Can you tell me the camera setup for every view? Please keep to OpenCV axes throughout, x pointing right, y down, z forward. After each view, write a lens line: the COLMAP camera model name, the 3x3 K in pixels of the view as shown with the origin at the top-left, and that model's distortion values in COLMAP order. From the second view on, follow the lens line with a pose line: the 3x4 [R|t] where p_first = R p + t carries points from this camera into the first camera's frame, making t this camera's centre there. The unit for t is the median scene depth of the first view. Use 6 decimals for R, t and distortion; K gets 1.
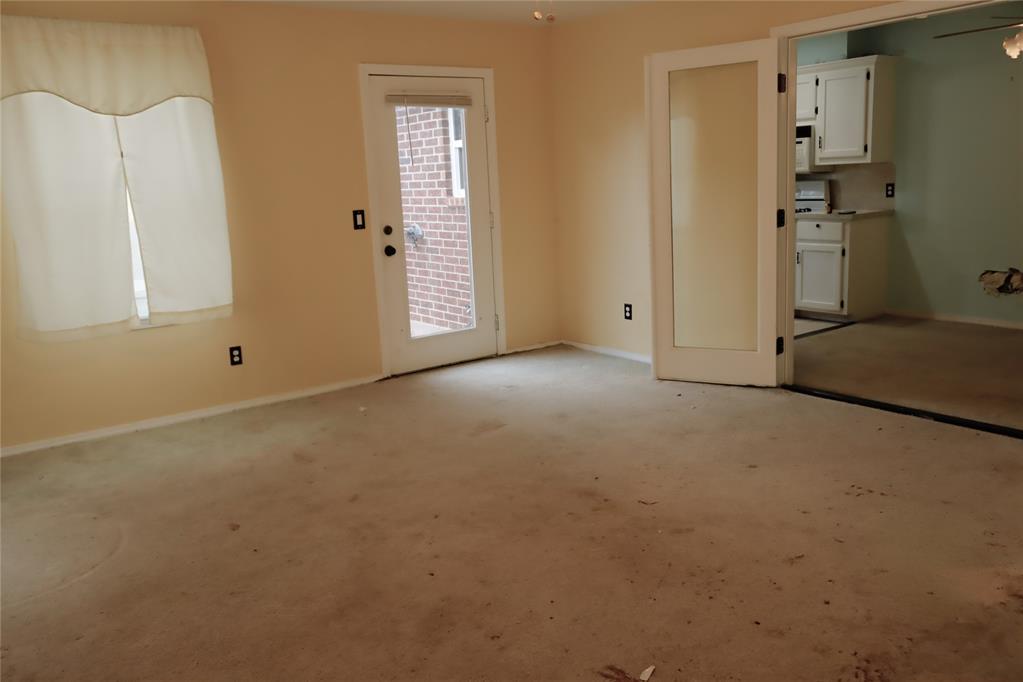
lens RADIAL K [[836.8, 0, 508.9], [0, 836.8, 340.5], [0, 0, 1]] dist [-0.006284, 0.014569]
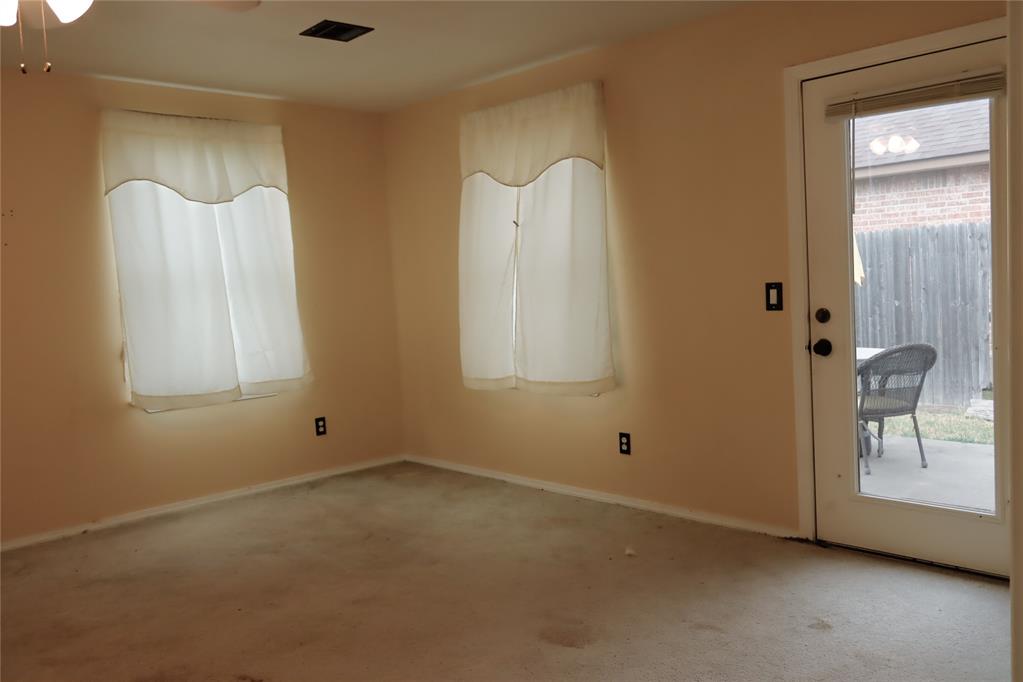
lens RADIAL K [[836.8, 0, 509.5], [0, 836.8, 332.8], [0, 0, 1]] dist [-0.006284, 0.014569]
pose [[0.122180, 0.117824, -0.985489, 0.483749], [-0.137709, 0.985337, 0.100733, -0.159331], [0.982908, 0.123403, 0.136614, 0.720235]]
